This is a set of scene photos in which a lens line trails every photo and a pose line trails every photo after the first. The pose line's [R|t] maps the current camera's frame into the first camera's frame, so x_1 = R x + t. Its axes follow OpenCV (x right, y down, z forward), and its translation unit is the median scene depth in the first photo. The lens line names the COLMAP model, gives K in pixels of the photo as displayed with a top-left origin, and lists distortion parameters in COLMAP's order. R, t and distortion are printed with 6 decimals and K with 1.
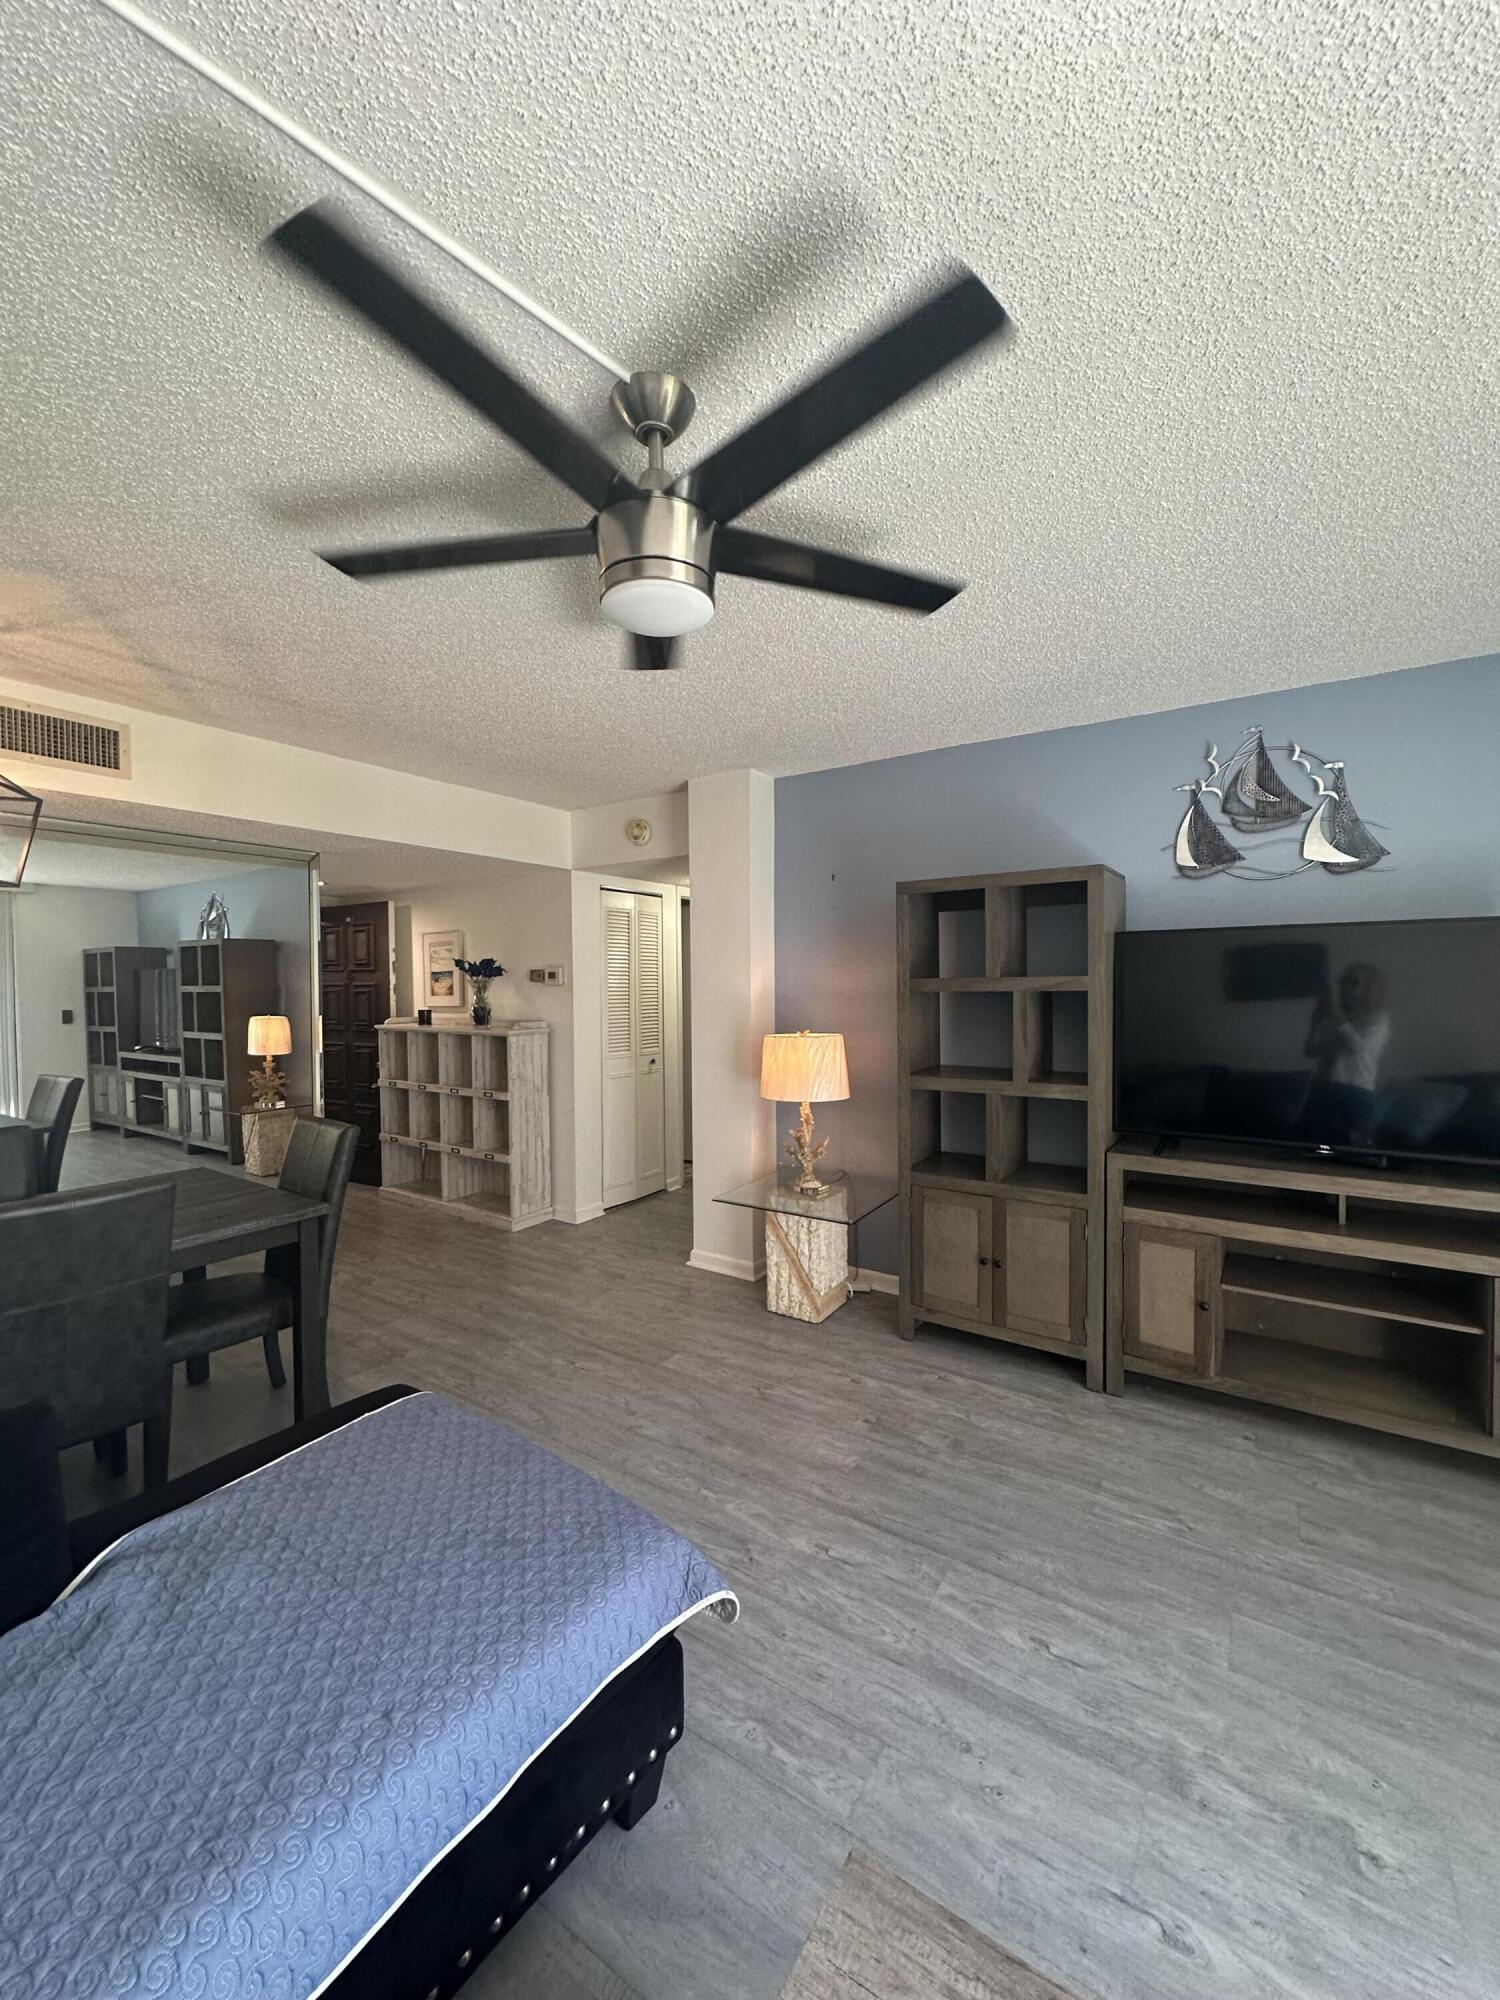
lens RADIAL K [[788.1, 0, 749.9], [0, 788.1, 1006.2], [0, 0, 1]] dist [-0.002450, 0.000532]
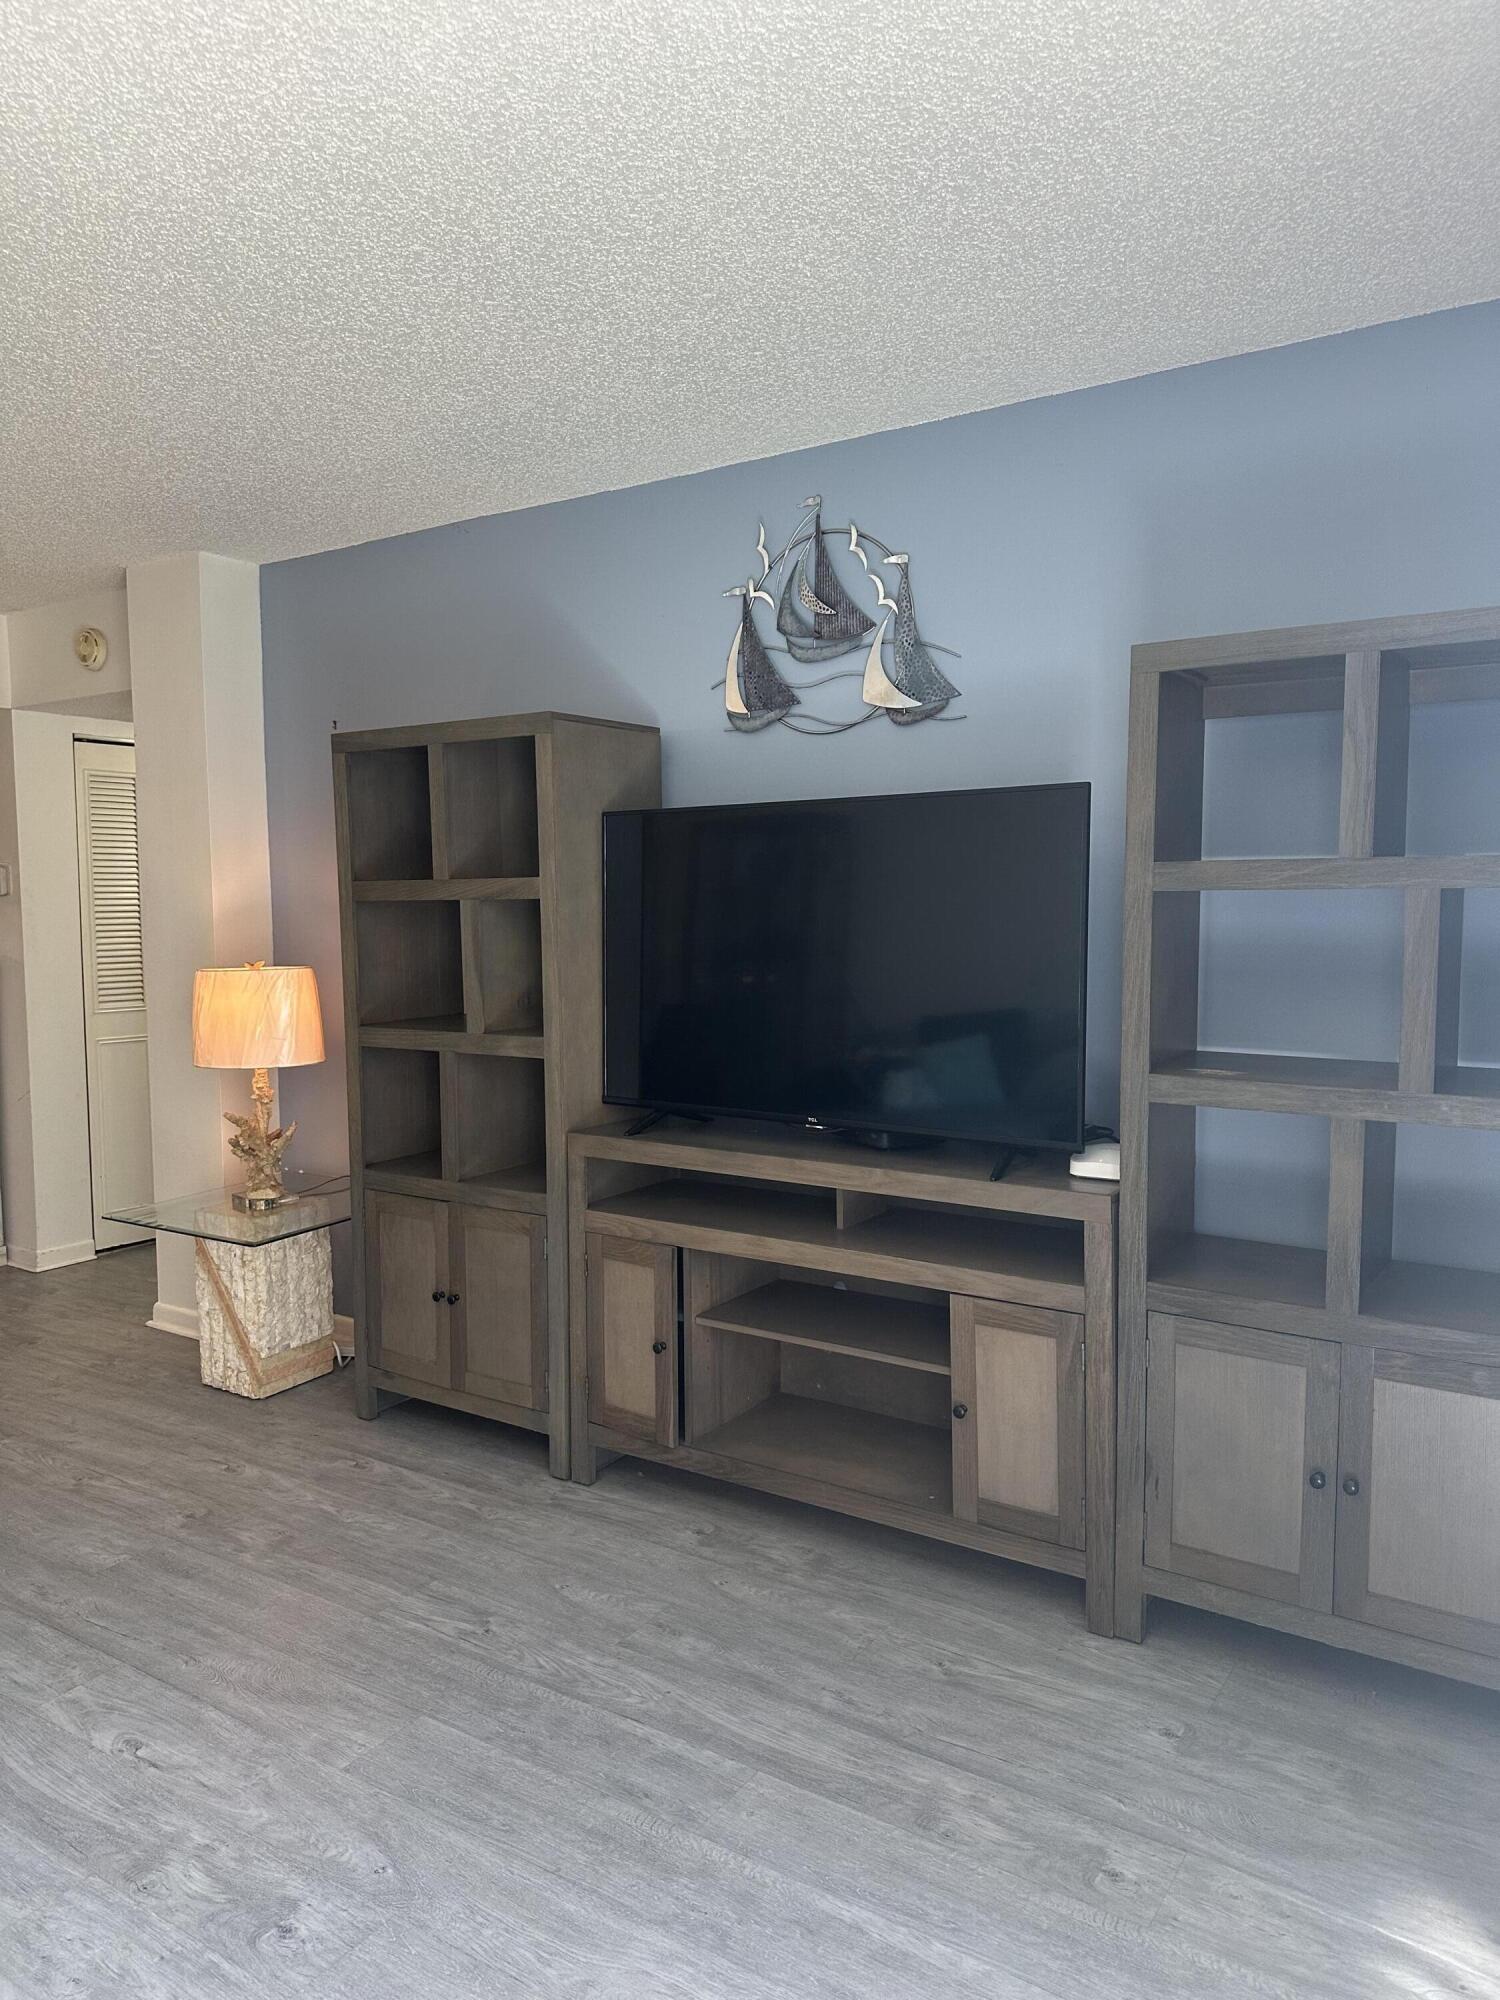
lens RADIAL K [[1420.2, 0, 759.9], [0, 1420.2, 999.4], [0, 0, 1]] dist [0.070402, -0.050711]
pose [[0.999877, -0.000416, -0.015665, 0.581615], [0.001048, 0.999185, 0.040354, 0.017163], [0.015635, -0.040365, 0.999063, -0.214423]]
